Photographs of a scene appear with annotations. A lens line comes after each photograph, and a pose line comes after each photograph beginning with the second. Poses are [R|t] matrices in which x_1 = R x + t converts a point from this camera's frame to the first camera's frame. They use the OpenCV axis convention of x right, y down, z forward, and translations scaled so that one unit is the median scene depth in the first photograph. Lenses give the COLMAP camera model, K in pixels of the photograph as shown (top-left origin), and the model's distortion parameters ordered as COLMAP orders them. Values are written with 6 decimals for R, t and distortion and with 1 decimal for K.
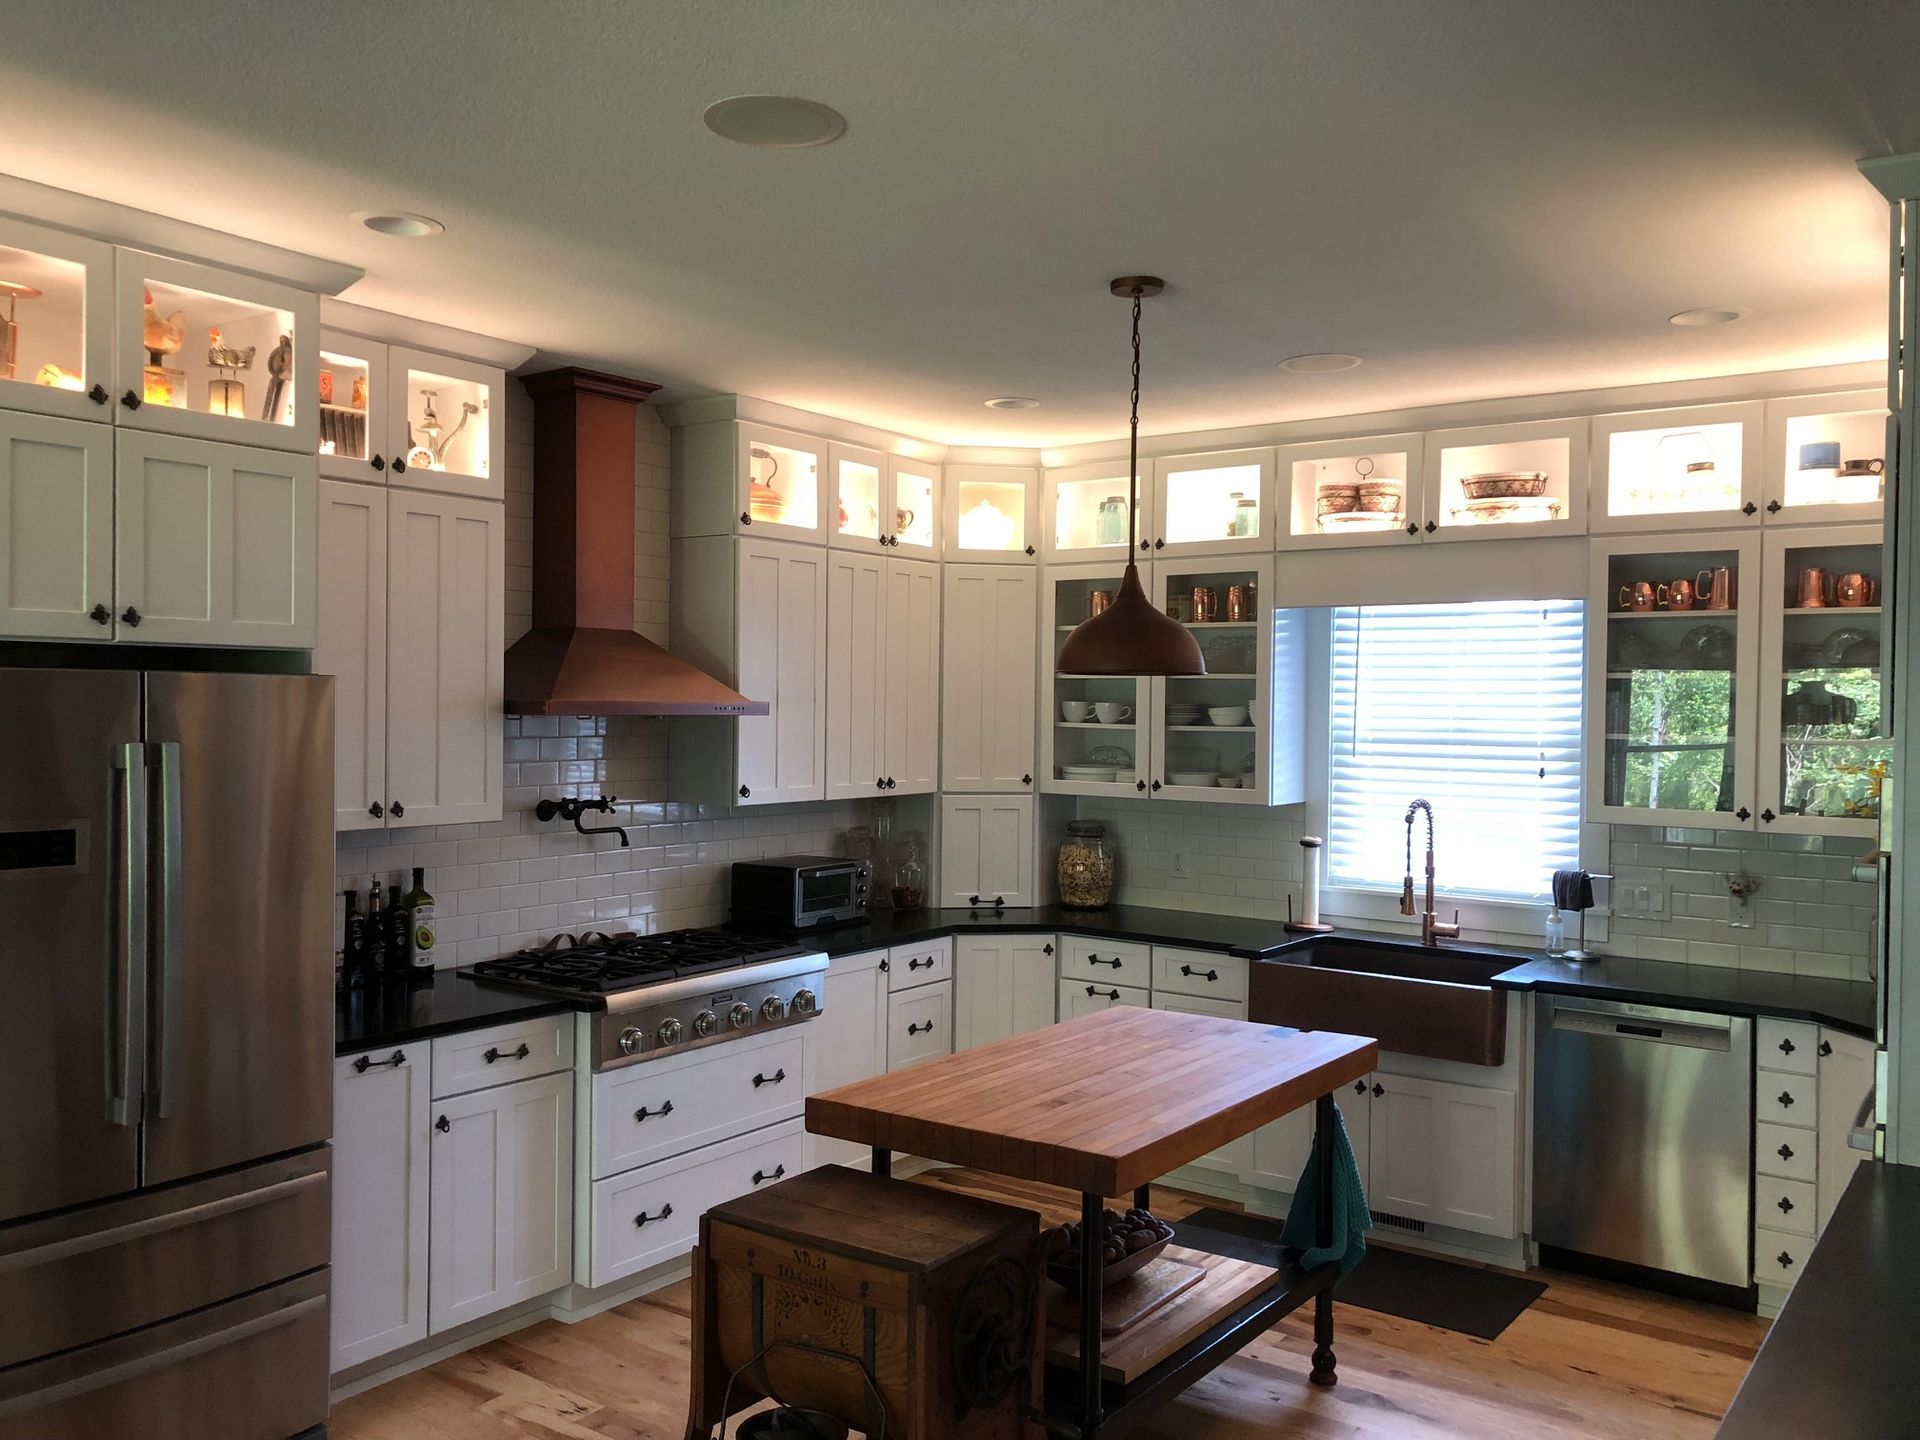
lens RADIAL K [[1556.4, 0, 960.0], [0, 1556.4, 720.0], [0, 0, 1]] dist [0.059178, -0.066548]
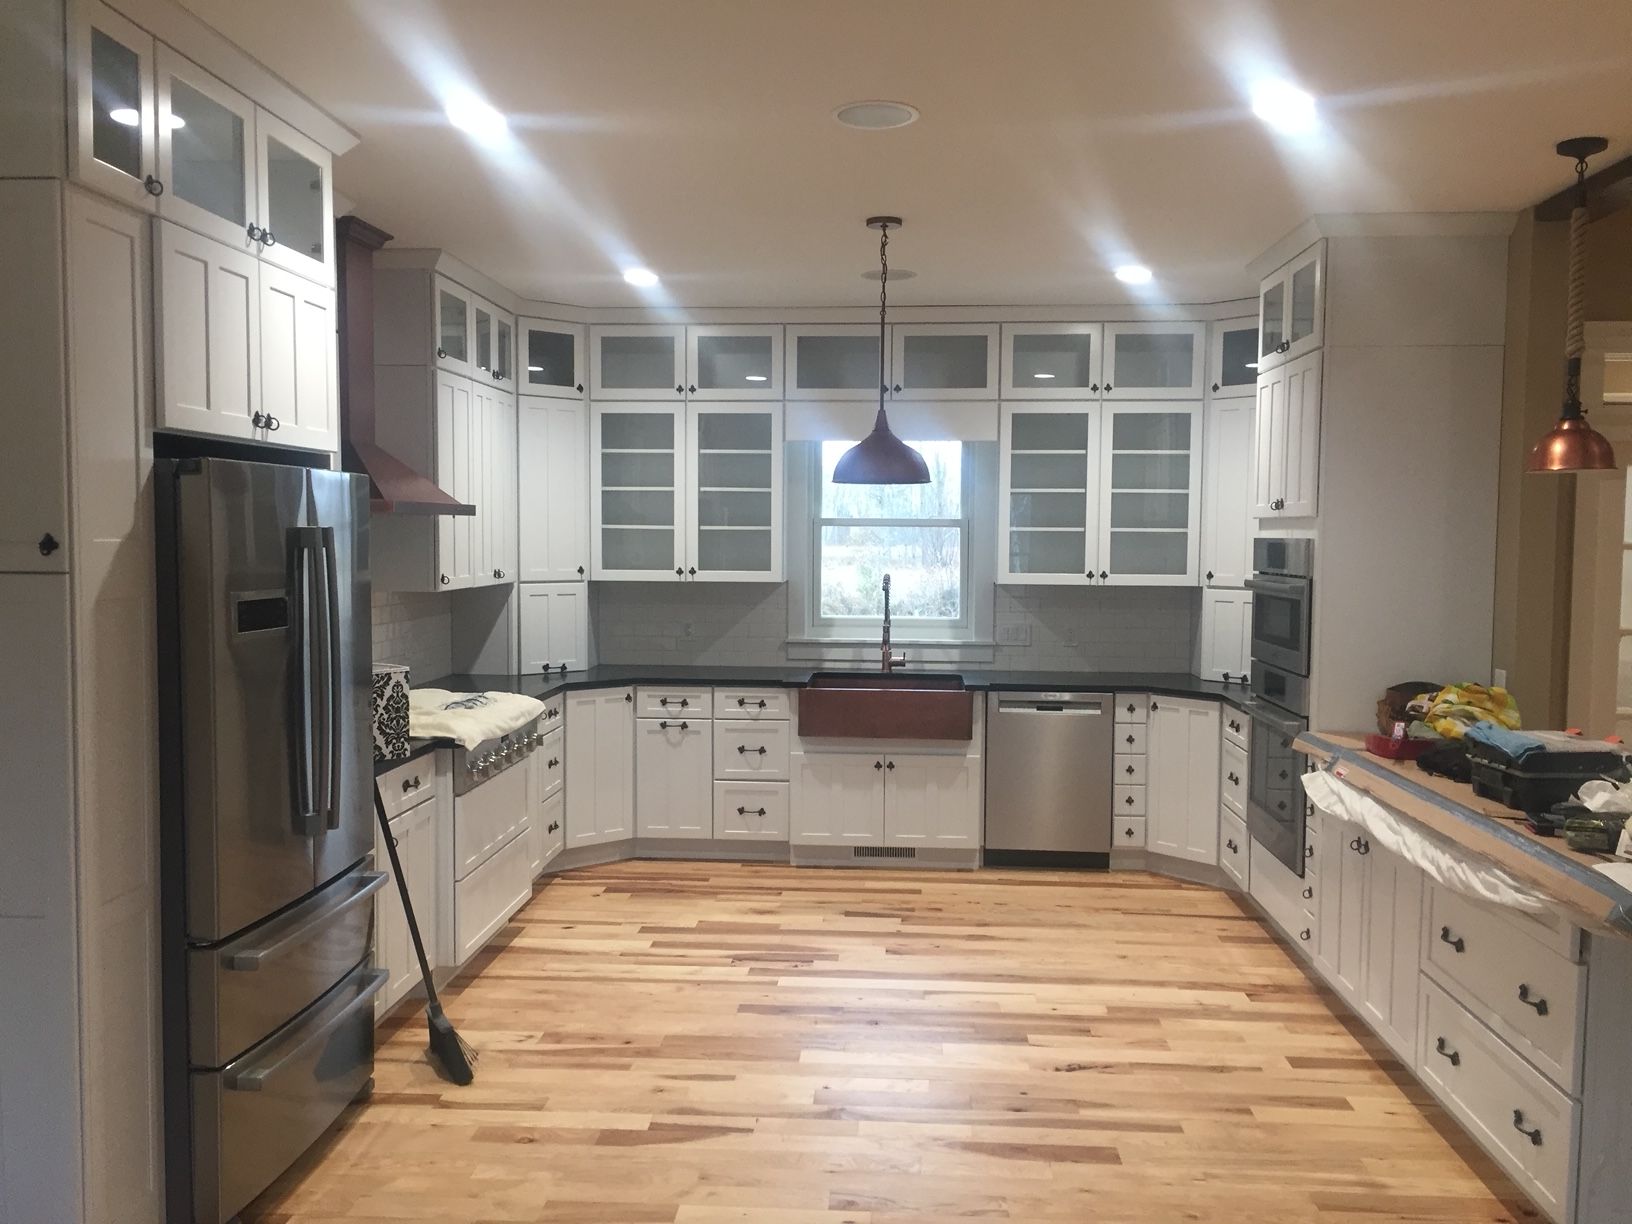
lens RADIAL K [[1393.0, 0, 816.0], [0, 1393.0, 612.0], [0, 0, 1]] dist [0.057015, -0.005340]
pose [[0.848185, -0.037283, 0.528386, -0.450881], [0.010981, 0.998543, 0.052830, 0.016078], [-0.529586, -0.039007, 0.847359, -0.078006]]
